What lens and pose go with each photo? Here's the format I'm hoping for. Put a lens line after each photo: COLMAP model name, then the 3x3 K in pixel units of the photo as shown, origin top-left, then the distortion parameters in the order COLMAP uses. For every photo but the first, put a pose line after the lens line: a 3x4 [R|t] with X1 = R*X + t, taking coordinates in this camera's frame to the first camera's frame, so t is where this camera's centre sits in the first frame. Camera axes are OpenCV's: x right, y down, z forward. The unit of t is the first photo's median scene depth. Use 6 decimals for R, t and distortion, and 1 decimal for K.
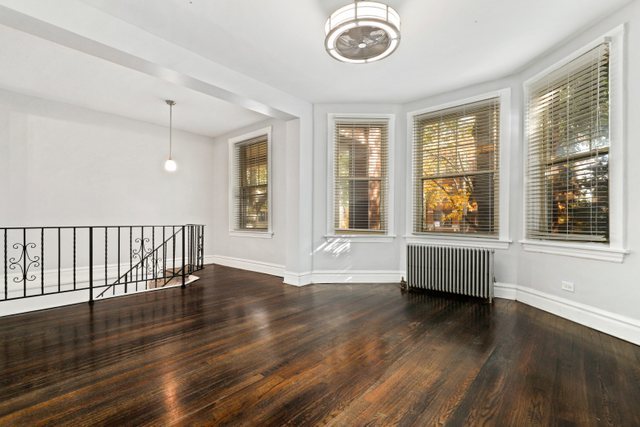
lens RADIAL K [[290.3, 0, 318.5], [0, 290.3, 215.1], [0, 0, 1]] dist [0.001161, -0.000666]
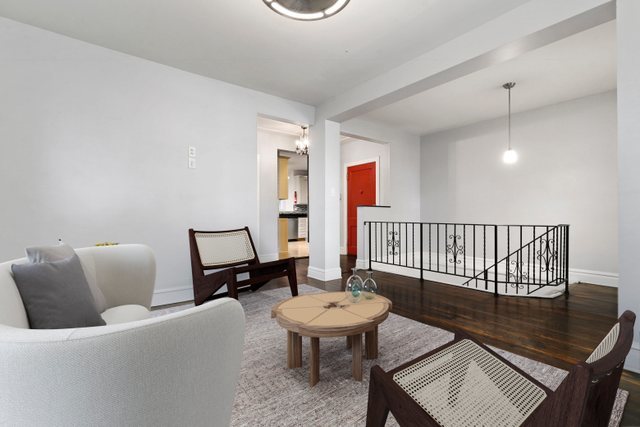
lens RADIAL K [[290.3, 0, 318.8], [0, 290.3, 216.4], [0, 0, 1]] dist [0.001161, -0.000666]
pose [[-0.178619, -0.004598, -0.983908, 0.475953], [0.005086, 0.999971, -0.005597, 0.011453], [0.983905, -0.006004, -0.178591, 0.606584]]
